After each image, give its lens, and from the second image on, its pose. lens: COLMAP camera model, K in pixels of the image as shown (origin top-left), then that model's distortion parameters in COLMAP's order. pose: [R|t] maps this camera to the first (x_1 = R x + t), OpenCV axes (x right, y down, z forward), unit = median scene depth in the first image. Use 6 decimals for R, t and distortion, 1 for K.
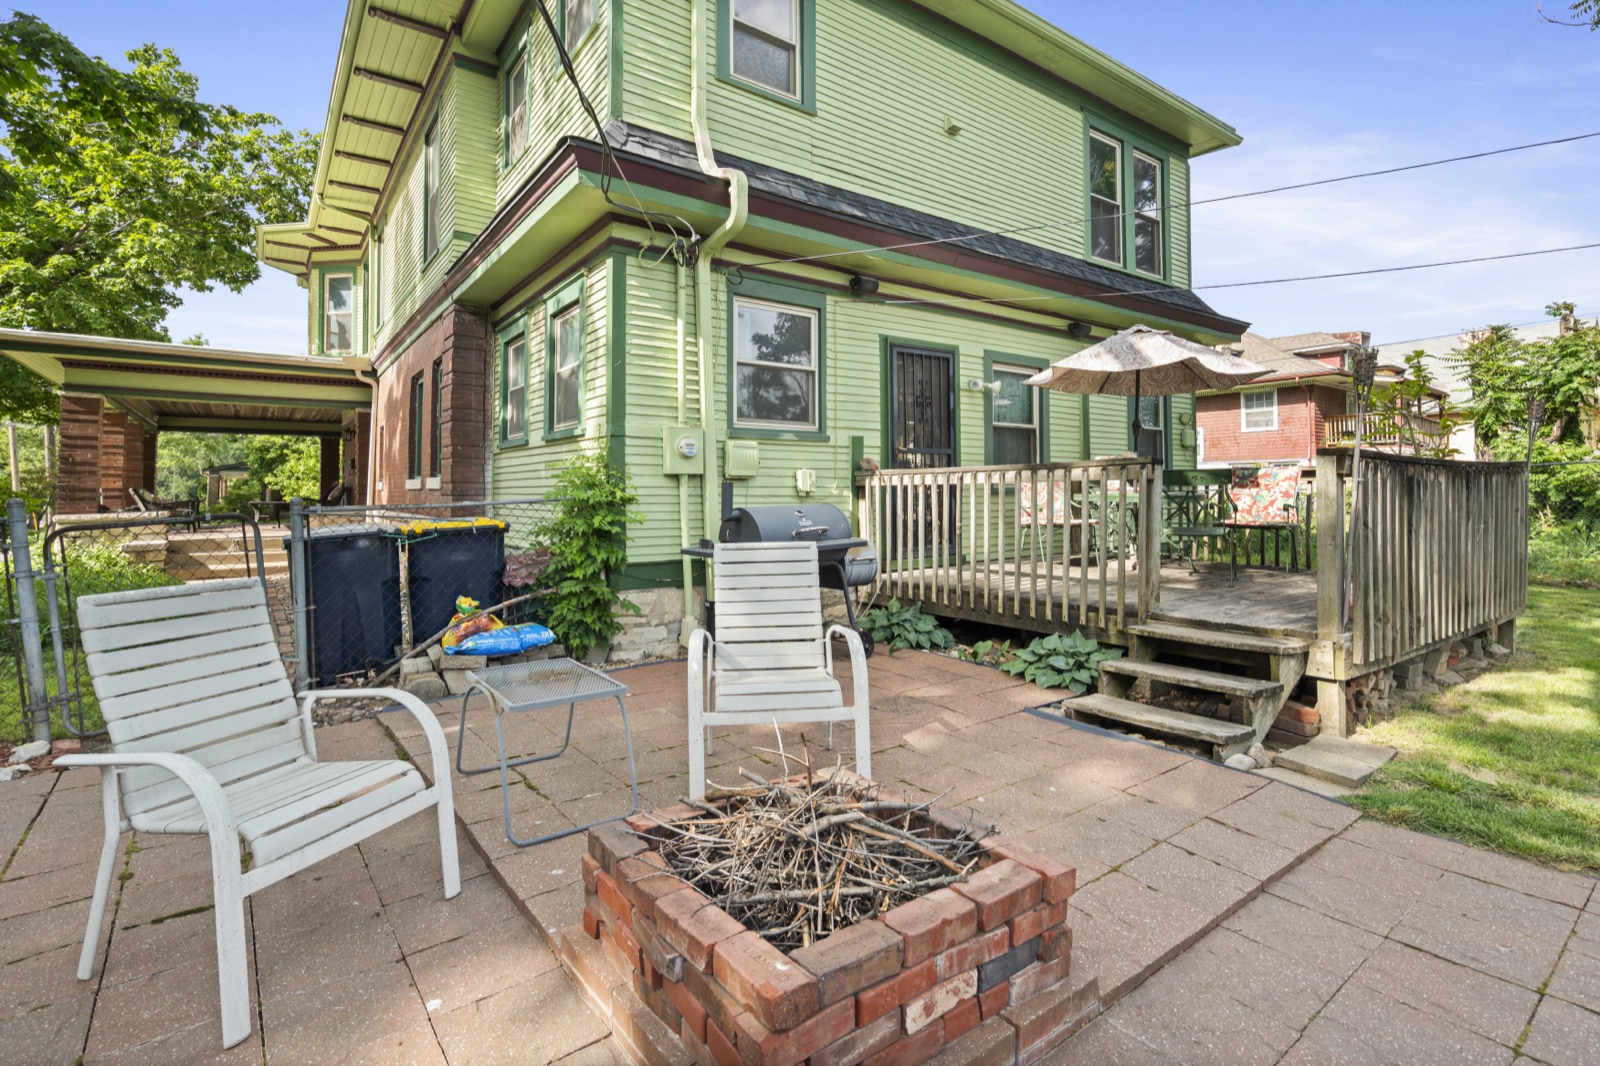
lens RADIAL K [[740.2, 0, 824.0], [0, 740.2, 468.1], [0, 0, 1]] dist [0.002735, 0.000919]
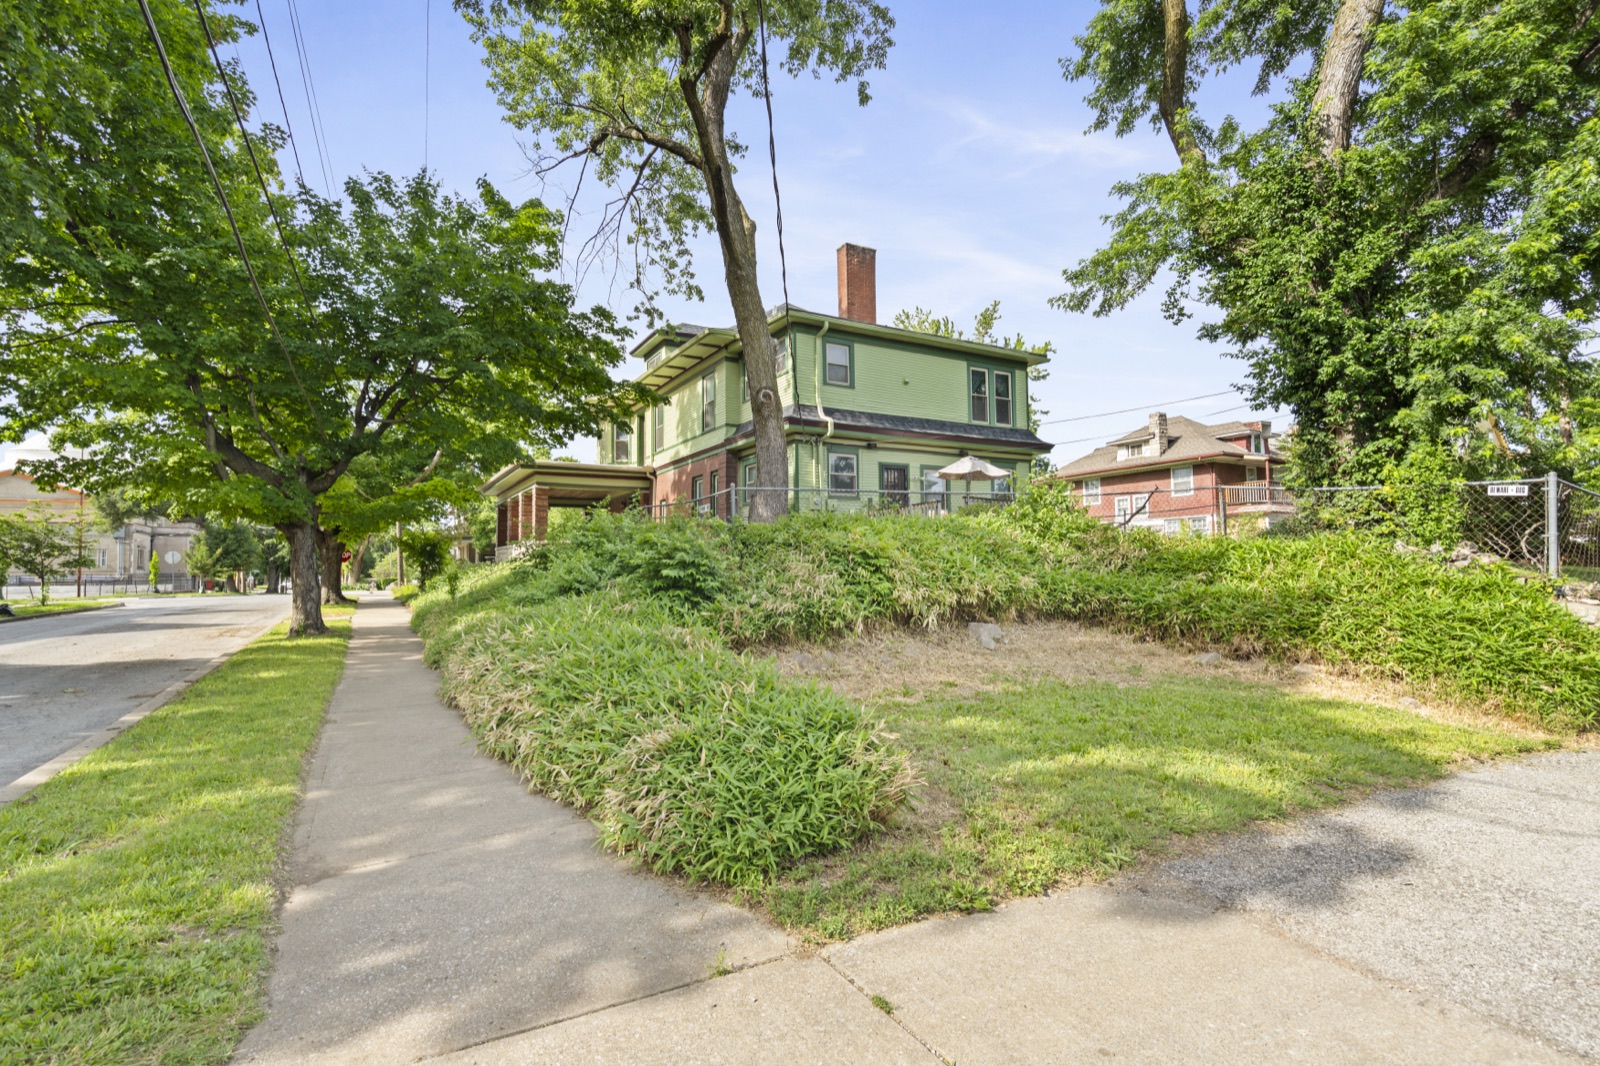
lens RADIAL K [[740.2, 0, 799.1], [0, 740.2, 540.5], [0, 0, 1]] dist [0.002735, 0.000919]
pose [[0.988186, -0.002542, -0.153238, 0.212168], [-0.000012, 0.999861, -0.016664, 0.181234], [0.153259, 0.016469, 0.988049, -1.930950]]
